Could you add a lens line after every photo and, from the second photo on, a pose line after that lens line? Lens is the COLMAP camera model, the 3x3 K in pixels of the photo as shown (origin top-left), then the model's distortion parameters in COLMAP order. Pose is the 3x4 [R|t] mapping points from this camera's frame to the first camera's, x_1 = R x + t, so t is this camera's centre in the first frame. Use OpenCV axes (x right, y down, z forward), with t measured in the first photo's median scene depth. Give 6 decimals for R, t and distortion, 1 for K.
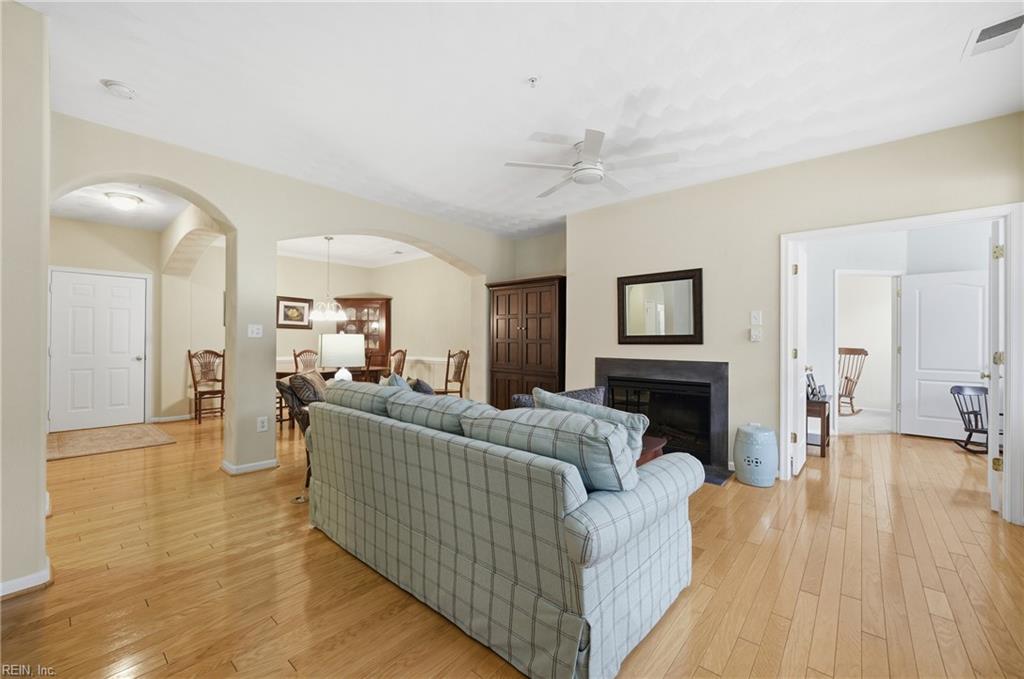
lens RADIAL K [[406.2, 0, 509.9], [0, 406.2, 337.4], [0, 0, 1]] dist [0.000352, 0.000009]
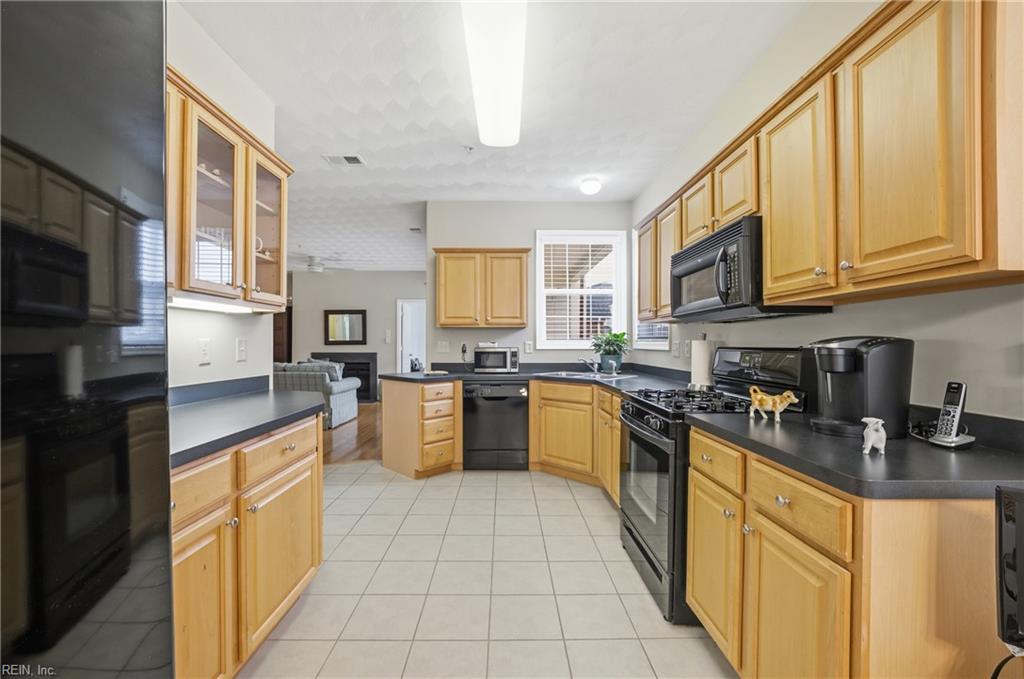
lens RADIAL K [[406.2, 0, 506.7], [0, 406.2, 342.4], [0, 0, 1]] dist [0.000352, 0.000009]
pose [[0.742044, -0.003442, 0.670342, -0.422090], [0.003728, 0.999993, 0.001008, 0.004423], [-0.670341, 0.001751, 0.742051, -1.103305]]
